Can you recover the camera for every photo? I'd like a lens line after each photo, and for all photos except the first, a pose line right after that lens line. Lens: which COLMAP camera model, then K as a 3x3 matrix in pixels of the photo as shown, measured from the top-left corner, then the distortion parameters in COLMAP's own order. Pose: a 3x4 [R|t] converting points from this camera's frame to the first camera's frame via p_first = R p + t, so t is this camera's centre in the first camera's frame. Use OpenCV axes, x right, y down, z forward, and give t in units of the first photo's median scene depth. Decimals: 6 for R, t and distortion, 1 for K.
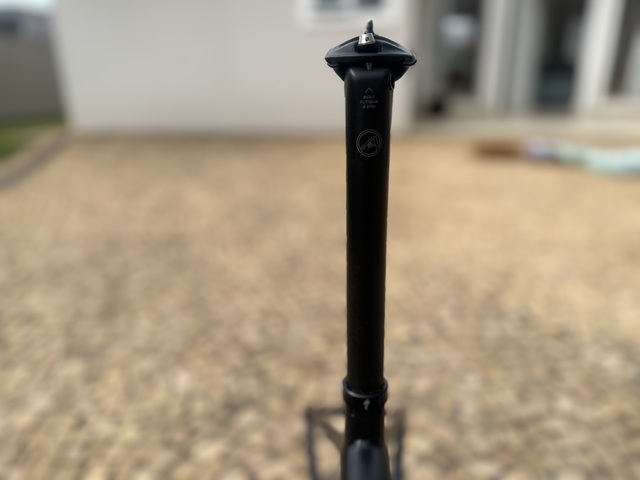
lens RADIAL K [[473.5, 0, 324.9], [0, 473.5, 240.5], [0, 0, 1]] dist [0.006212, -0.032511]
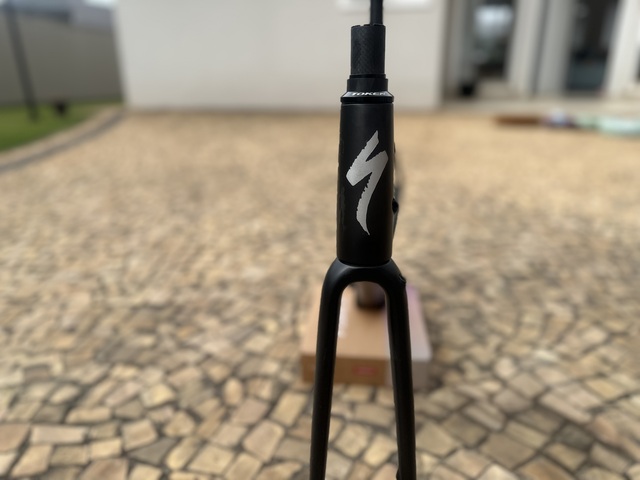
lens RADIAL K [[473.5, 0, 322.9], [0, 473.5, 239.7], [0, 0, 1]] dist [0.006212, -0.032511]
pose [[0.997445, 0.023478, -0.067476, -0.001039], [-0.023031, 0.999707, 0.007394, 0.159765], [0.067630, -0.005821, 0.997693, -0.202304]]
